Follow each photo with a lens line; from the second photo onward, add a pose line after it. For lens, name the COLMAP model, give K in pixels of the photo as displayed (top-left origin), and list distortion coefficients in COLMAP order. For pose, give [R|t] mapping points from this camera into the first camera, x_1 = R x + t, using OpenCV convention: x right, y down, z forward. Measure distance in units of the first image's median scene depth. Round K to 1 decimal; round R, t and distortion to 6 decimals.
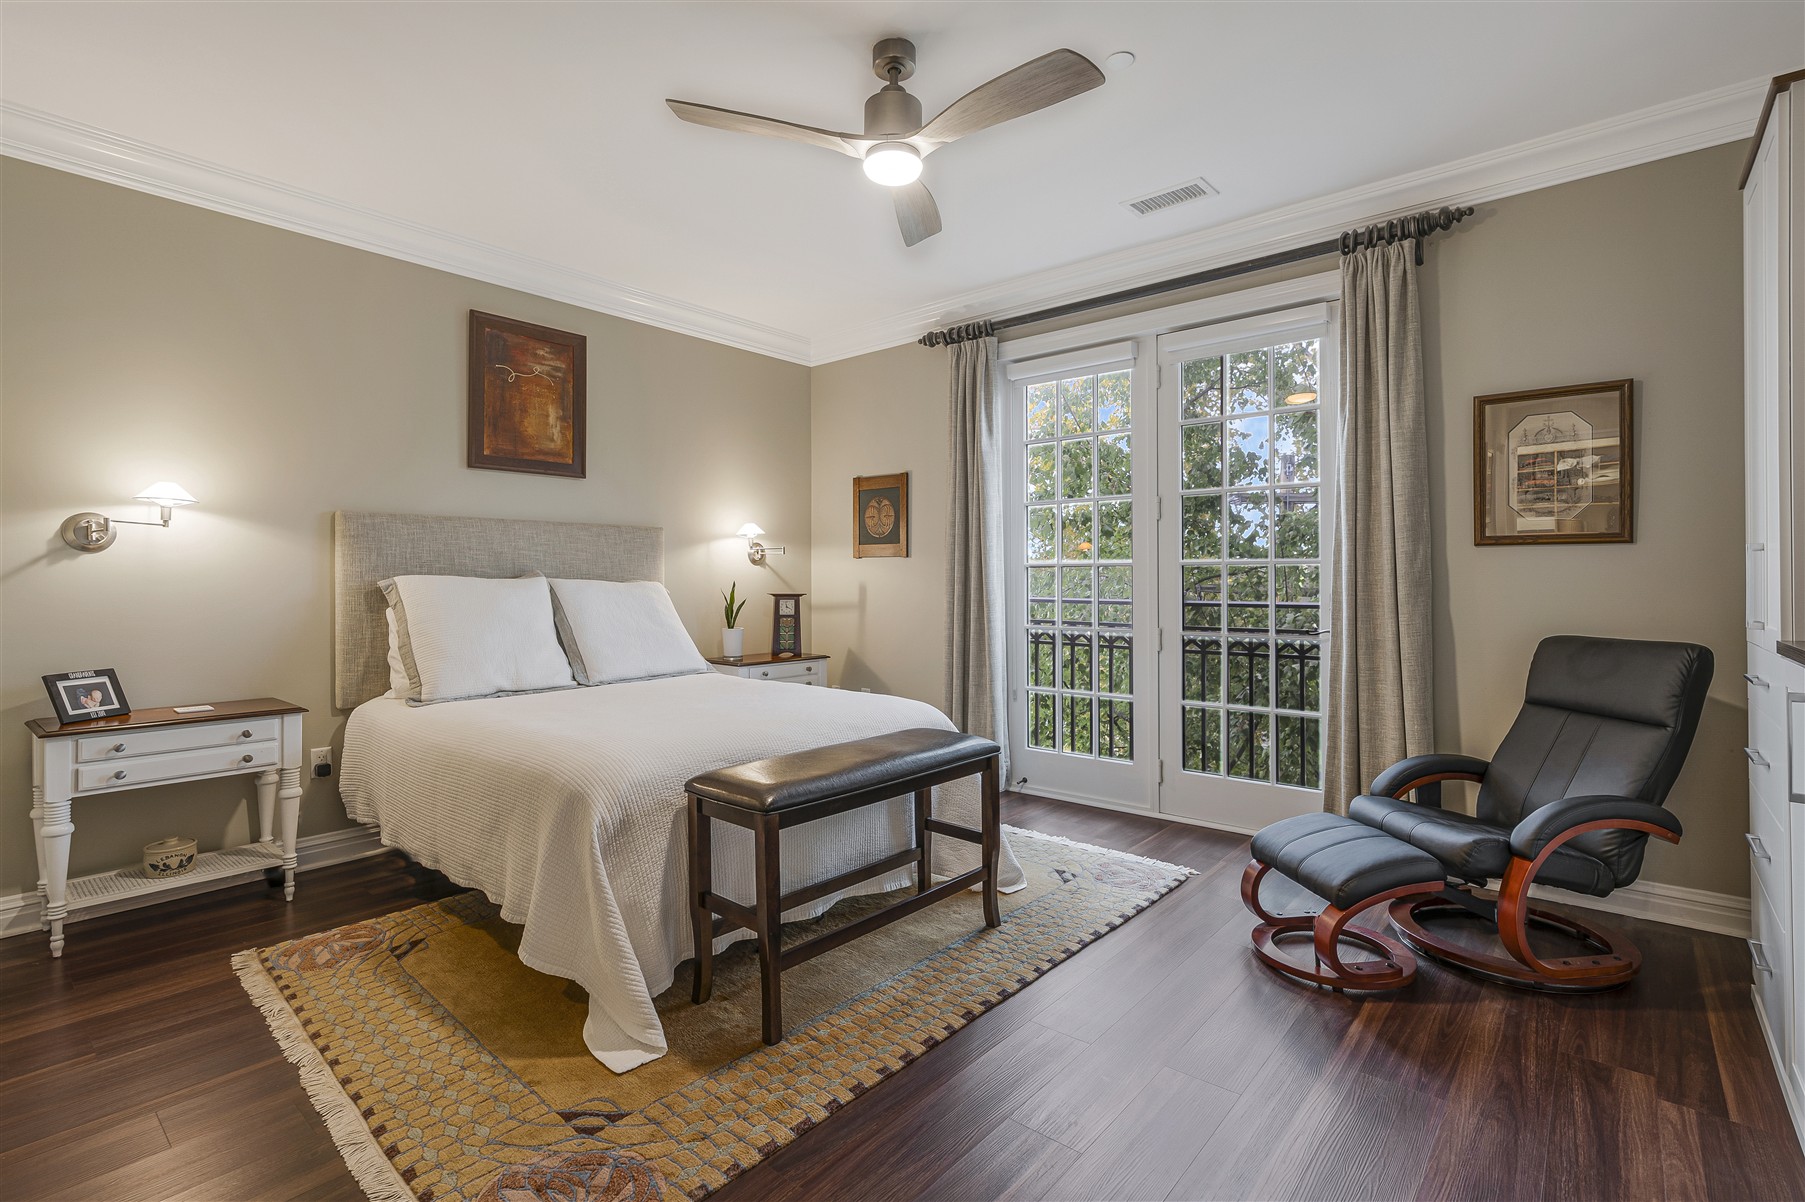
lens RADIAL K [[855.7, 0, 906.7], [0, 855.7, 563.9], [0, 0, 1]] dist [0.002238, 0.000240]
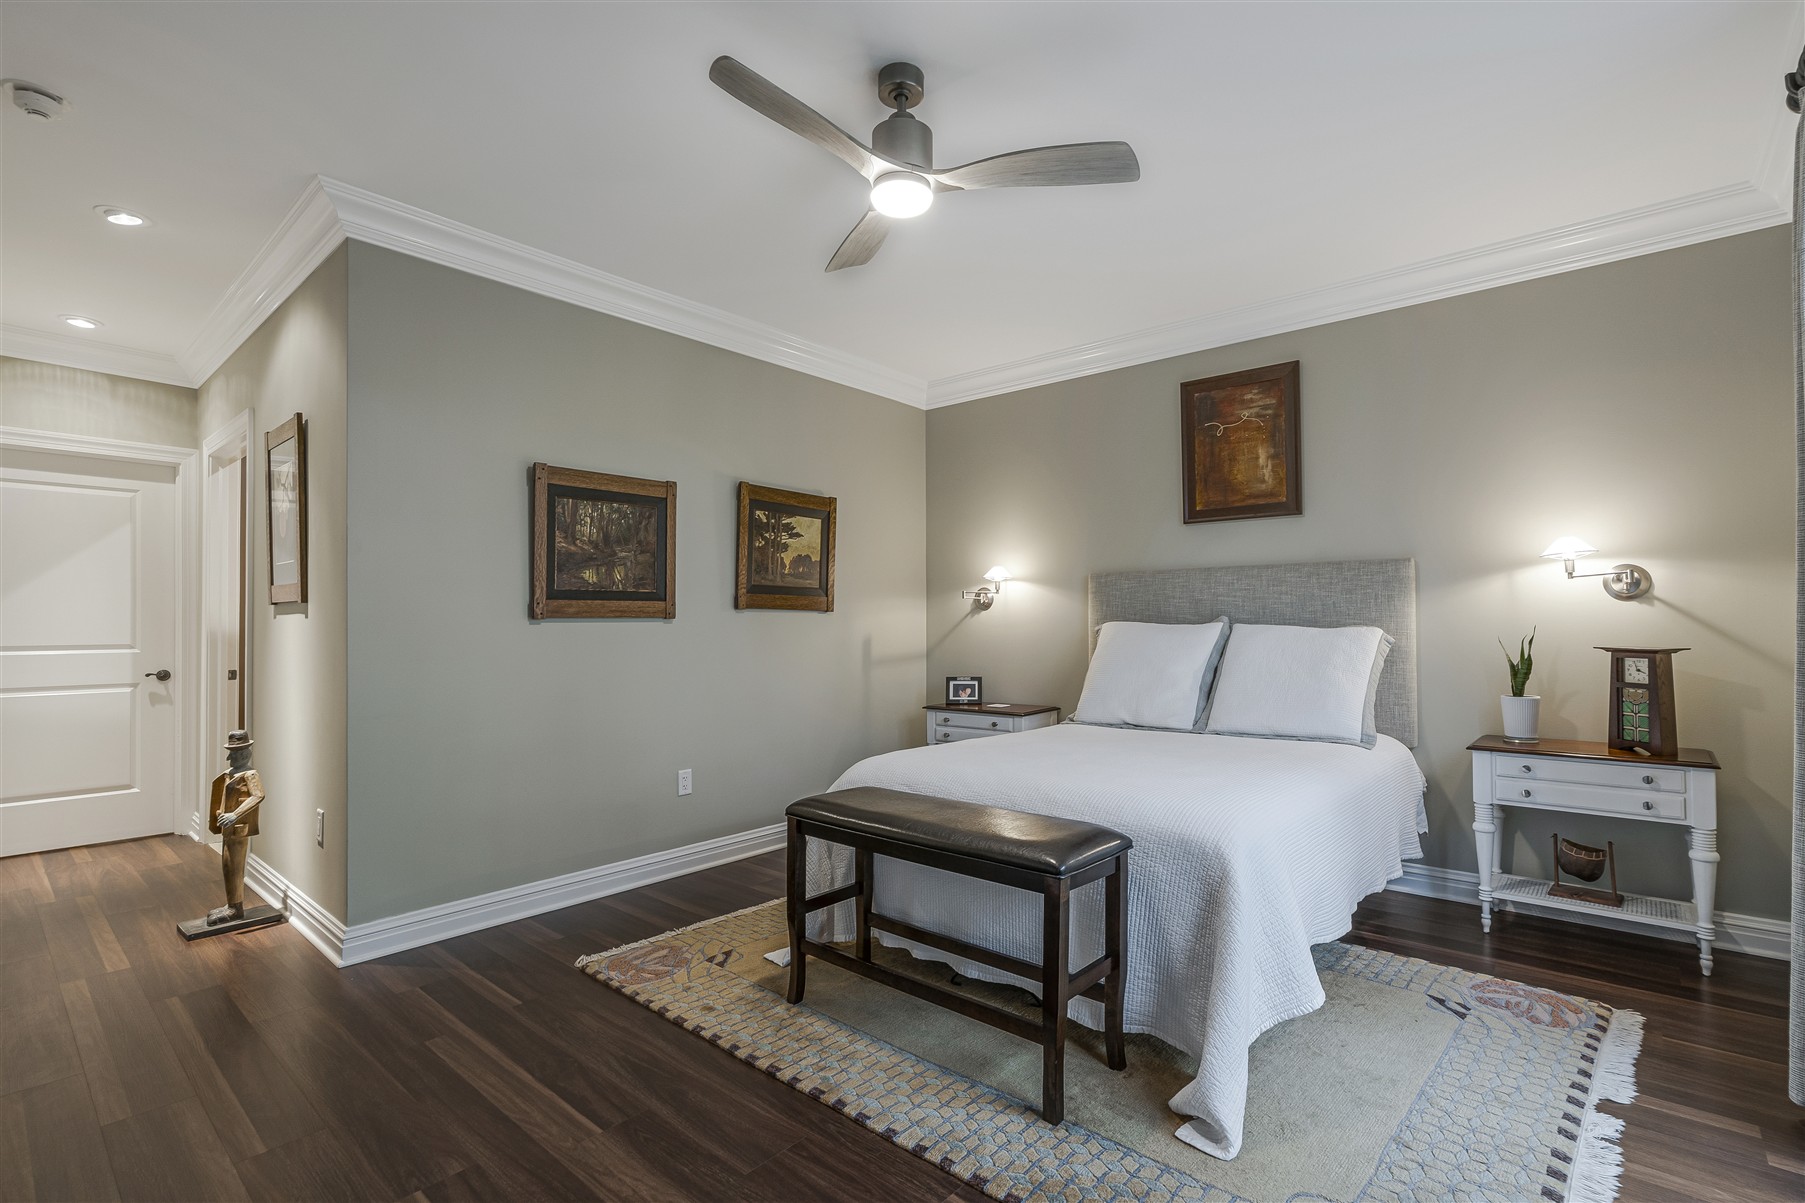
lens RADIAL K [[834.6, 0, 902.4], [0, 834.6, 607.9], [0, 0, 1]] dist [-0.001743, -0.000125]
pose [[-0.008439, -0.016054, -0.999836, 0.559999], [0.026939, 0.999505, -0.016276, 0.003793], [0.999601, -0.027072, -0.008002, 0.620076]]
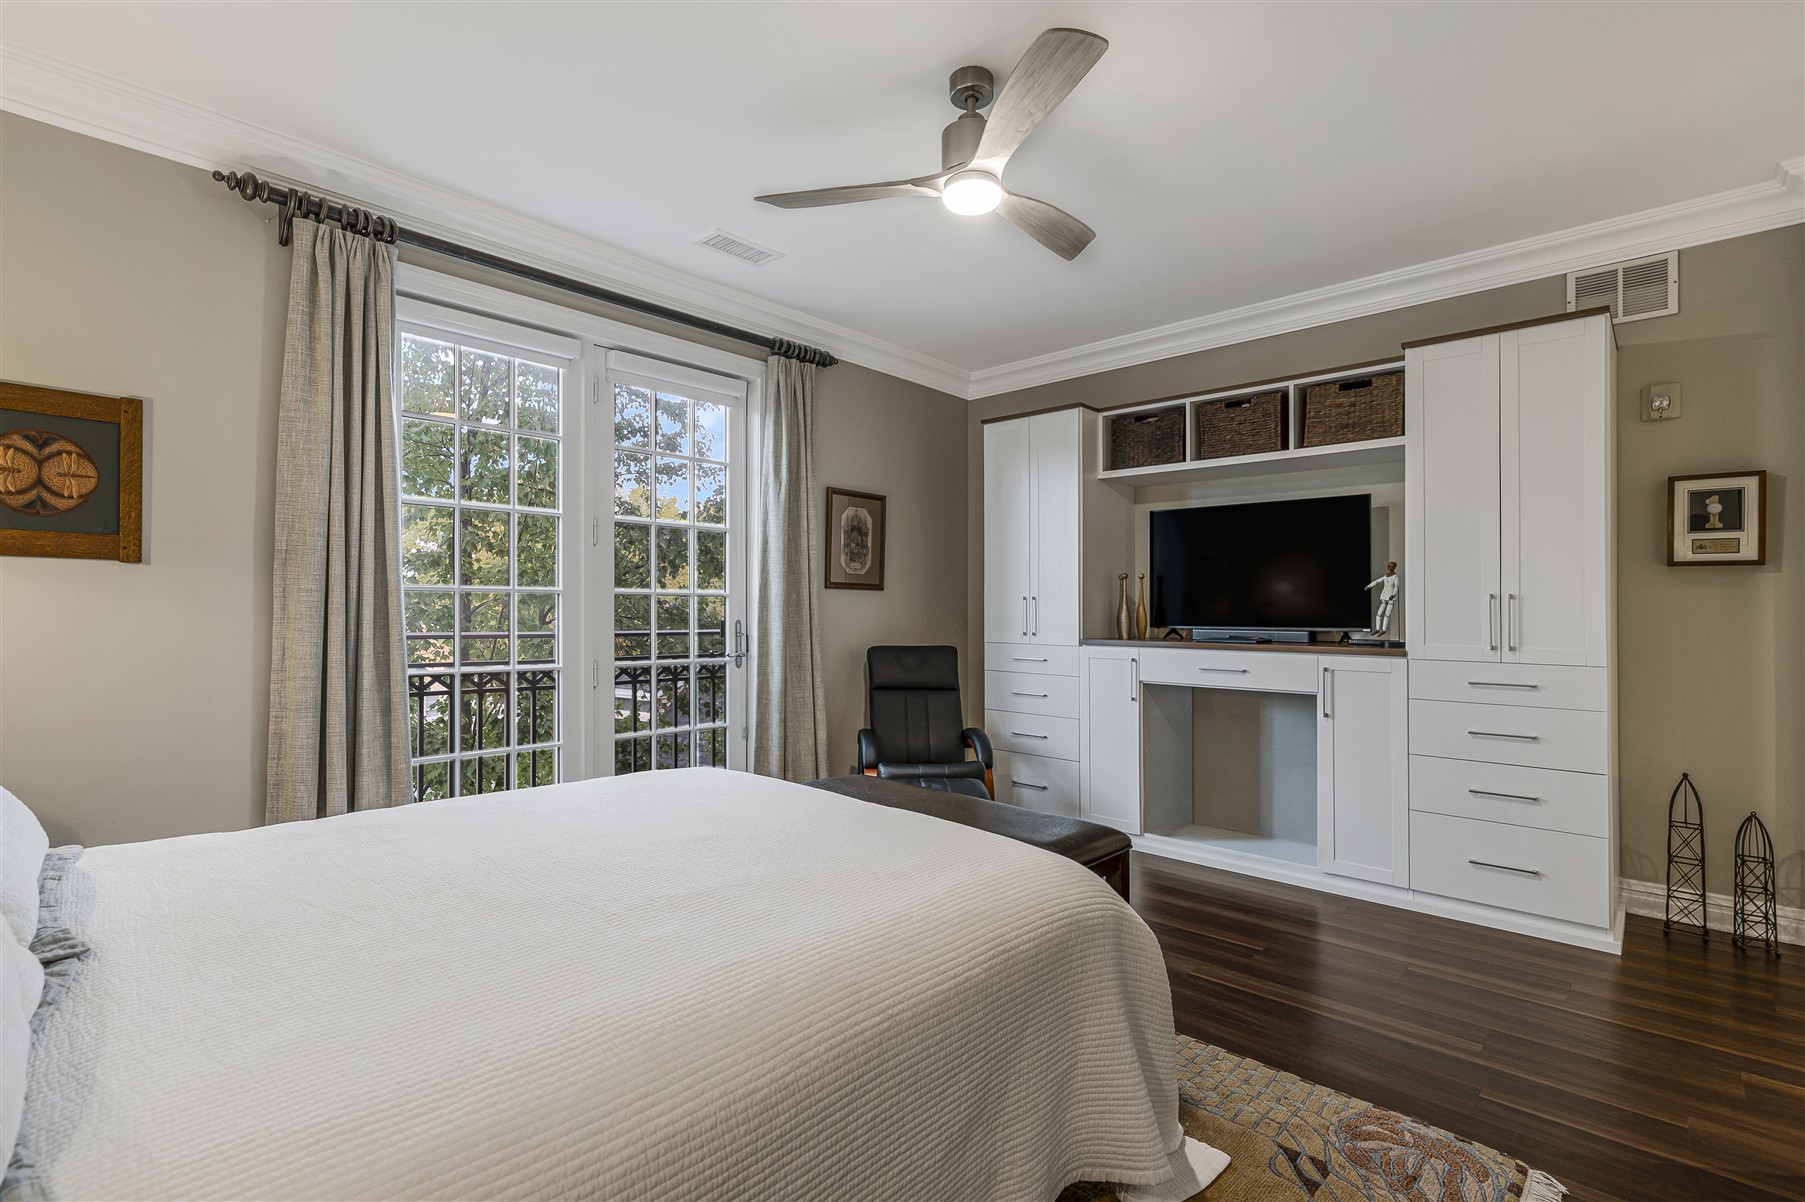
lens RADIAL K [[821.0, 0, 902.5], [0, 821.0, 601.0], [0, 0, 1]] dist [-0.004665, -0.000204]
pose [[0.032745, 0.011377, 0.999399, -0.593280], [-0.024865, 0.999635, -0.010565, 0.010484], [-0.999154, -0.024504, 0.033016, 0.647883]]
